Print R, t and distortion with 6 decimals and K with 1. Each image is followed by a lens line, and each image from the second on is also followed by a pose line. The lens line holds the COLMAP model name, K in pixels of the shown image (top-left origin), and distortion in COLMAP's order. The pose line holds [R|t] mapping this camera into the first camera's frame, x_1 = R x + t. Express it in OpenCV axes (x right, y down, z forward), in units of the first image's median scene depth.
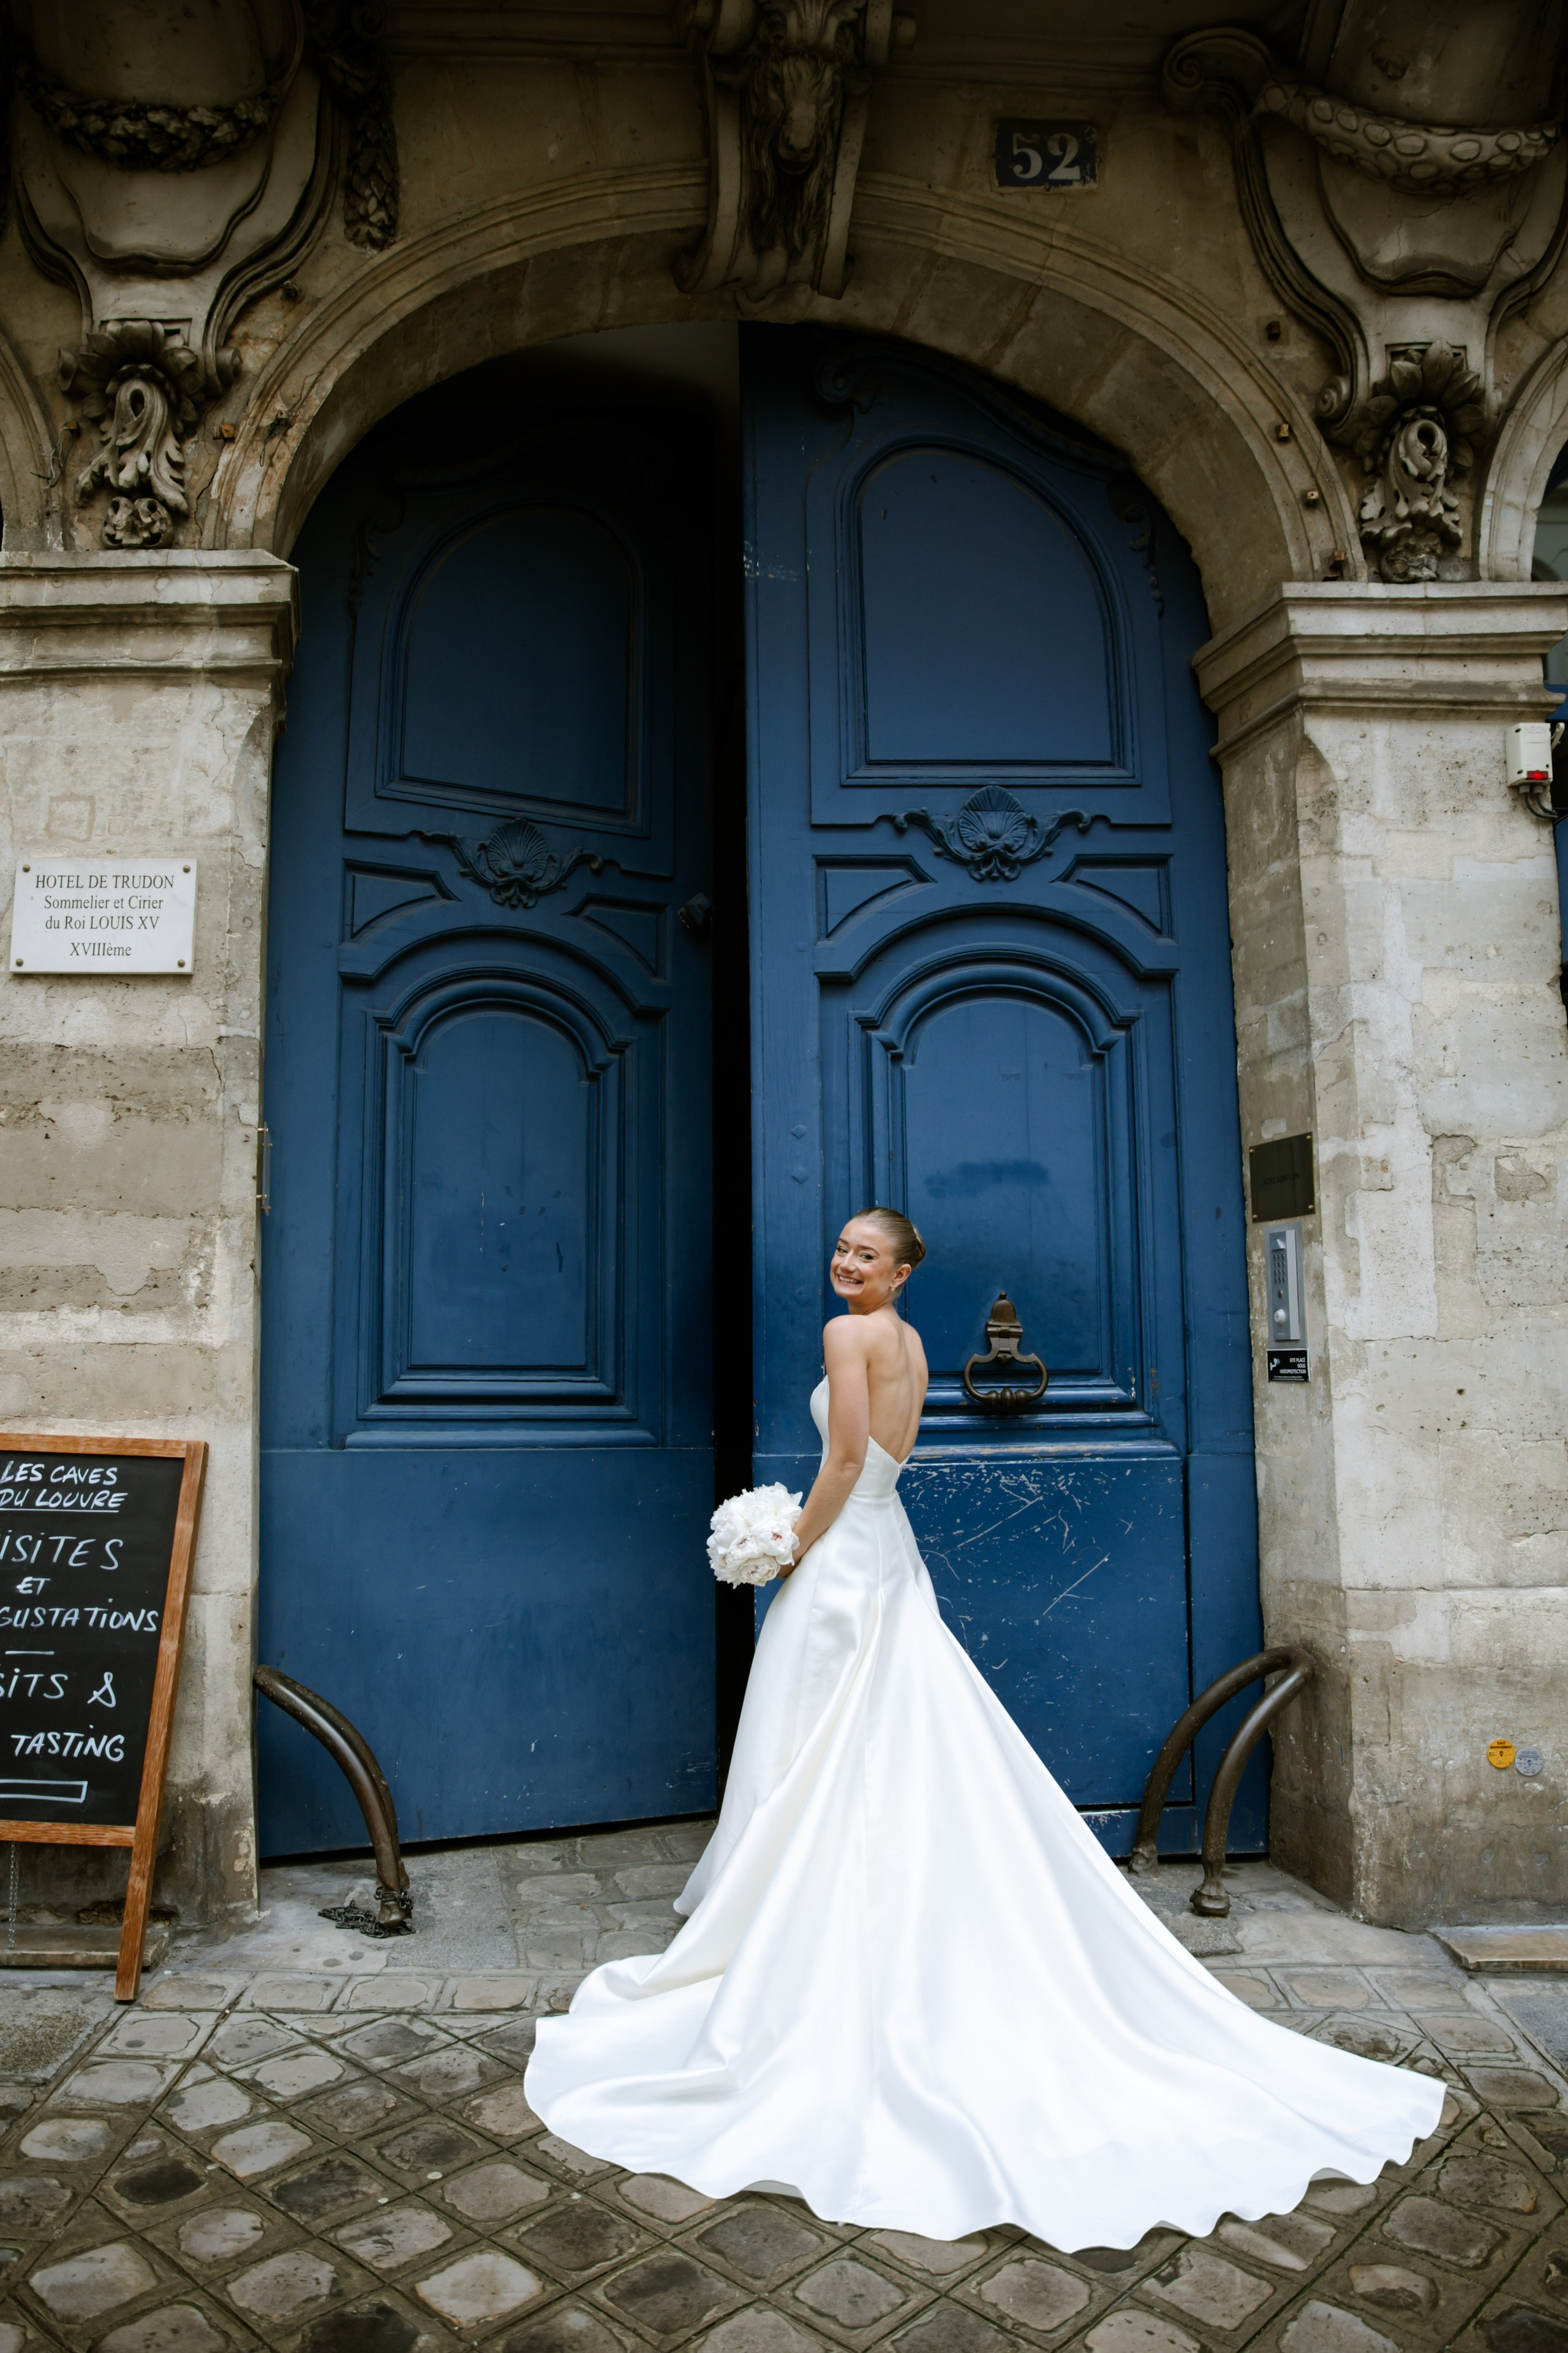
lens RADIAL K [[1787.2, 0, 762.2], [0, 1787.2, 1171.2], [0, 0, 1]] dist [-0.115197, 0.018610]
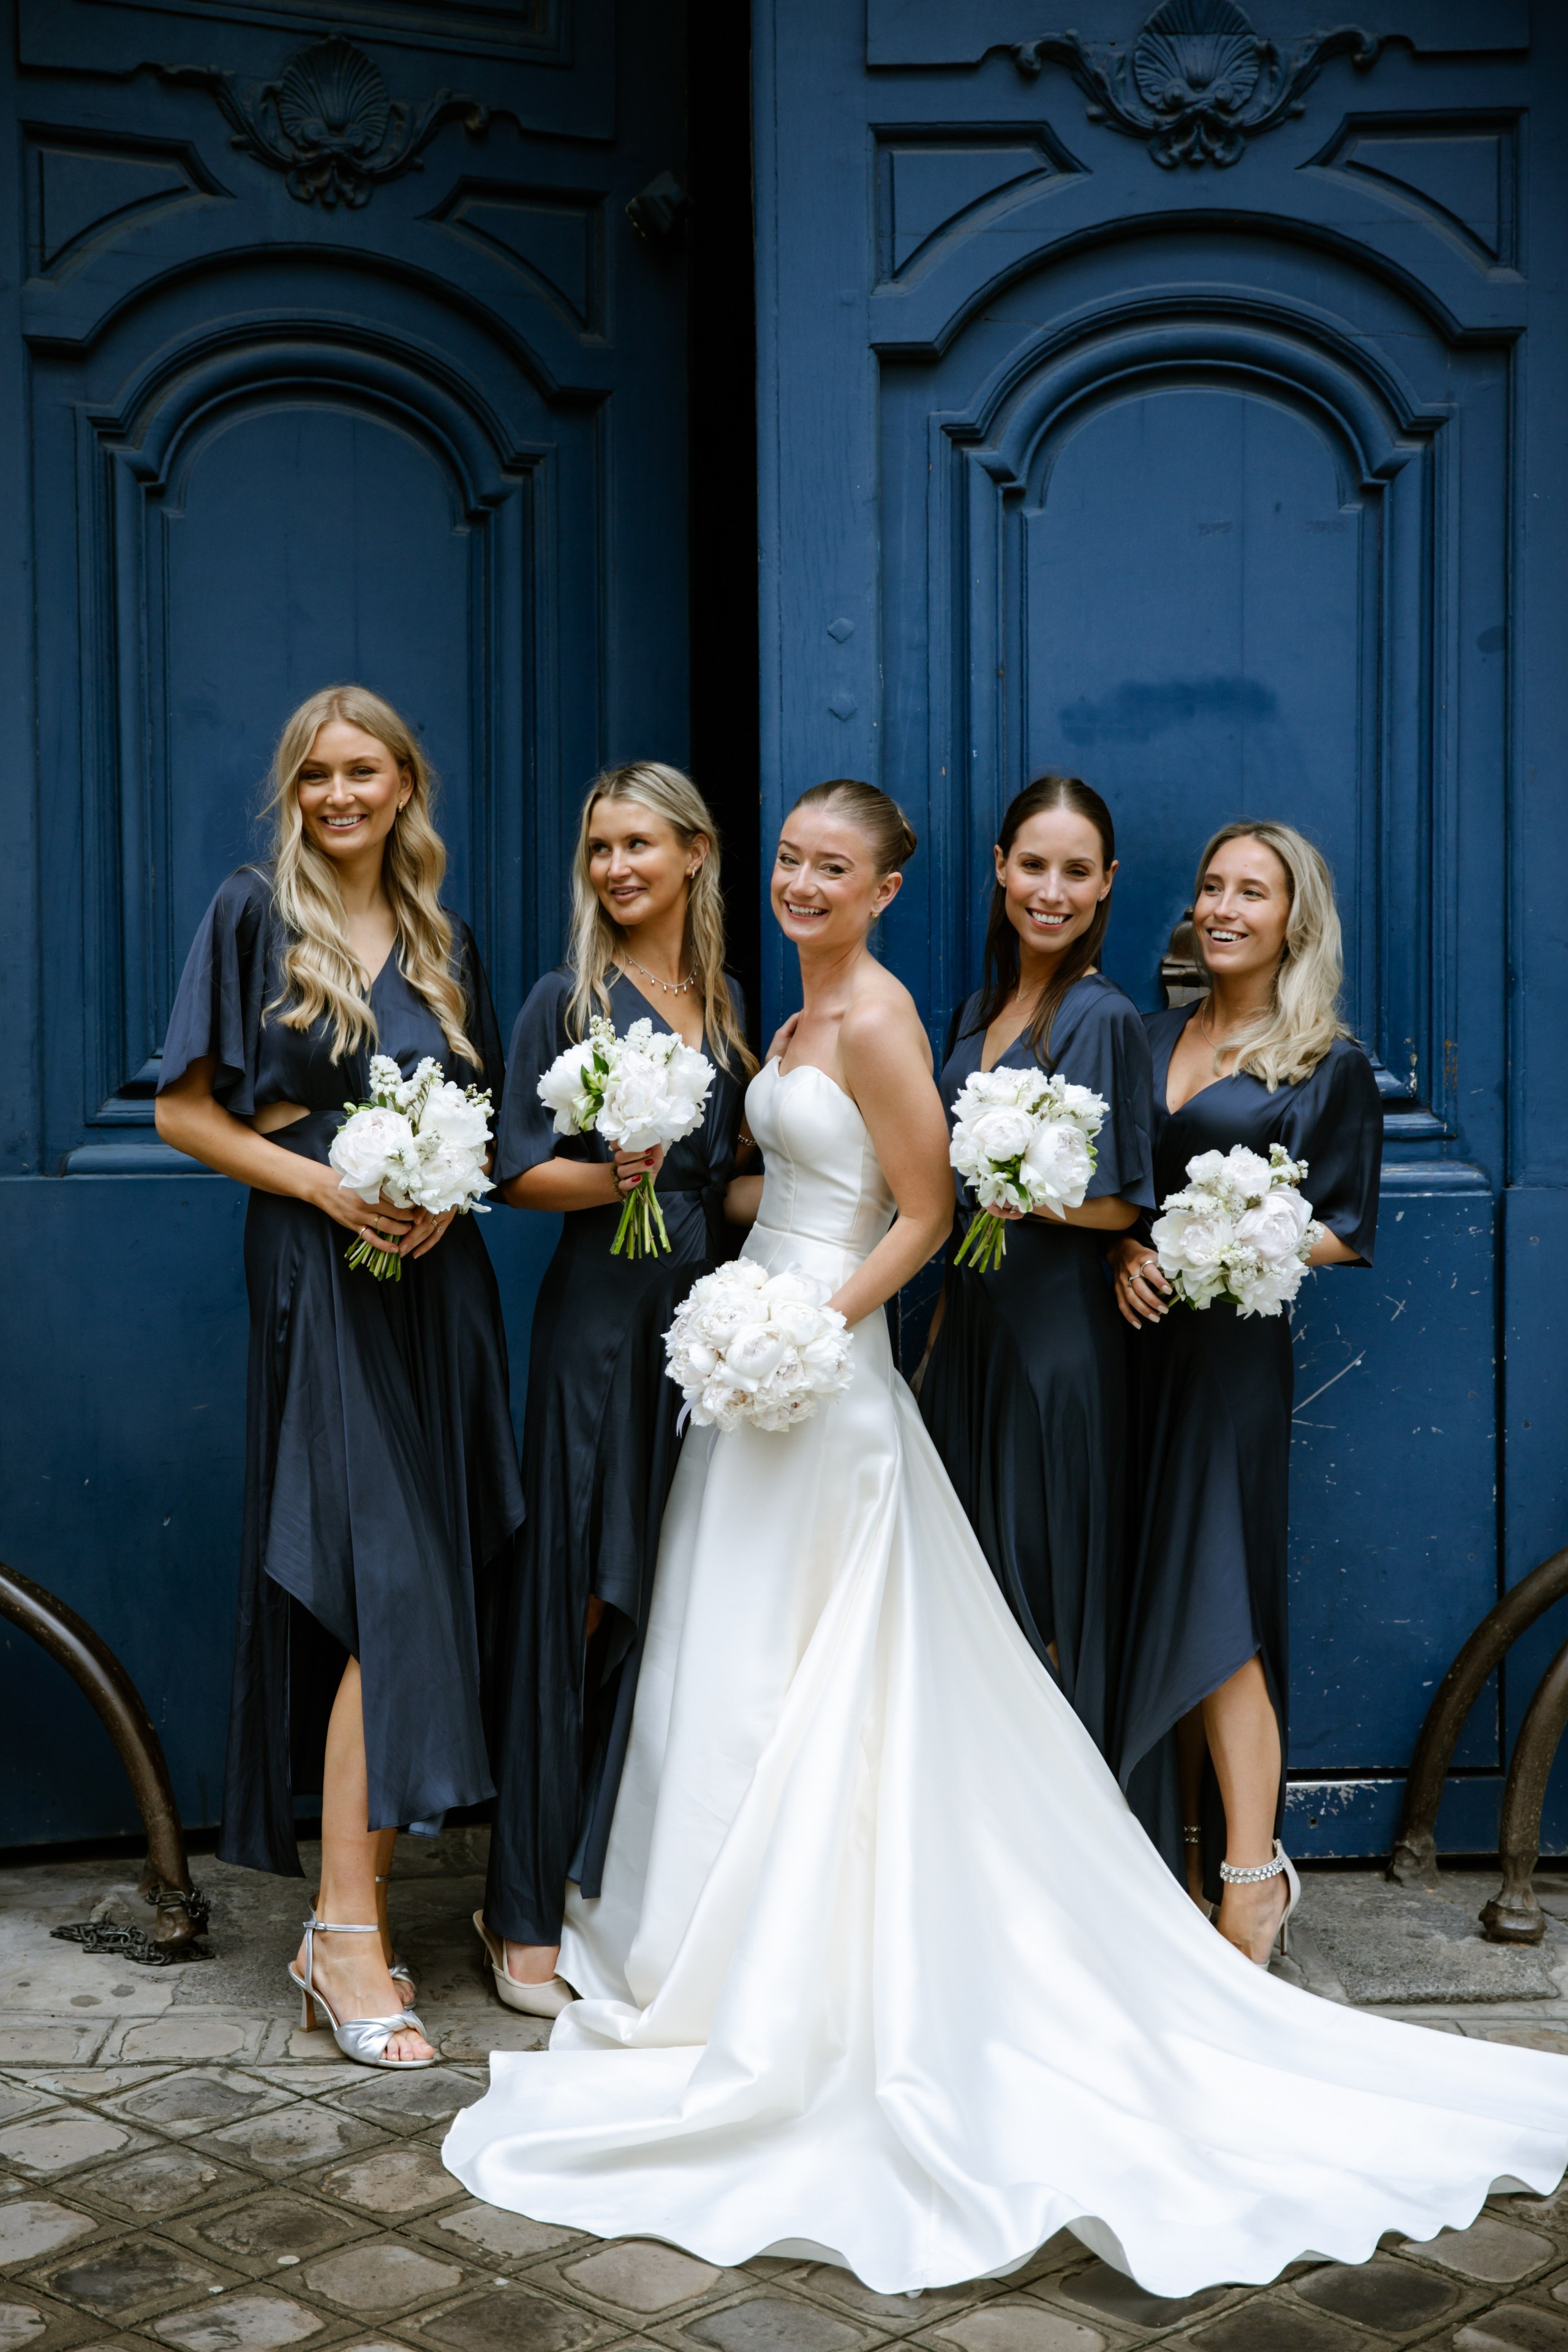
lens RADIAL K [[3704.9, 0, 774.6], [0, 3704.9, 1173.5], [0, 0, 1]] dist [0.064161, 0.000000]
pose [[0.999999, 0.001487, -0.000216, -0.000613], [-0.001435, 0.987984, 0.154547, -0.033163], [0.000443, -0.154547, 0.987985, -0.208265]]
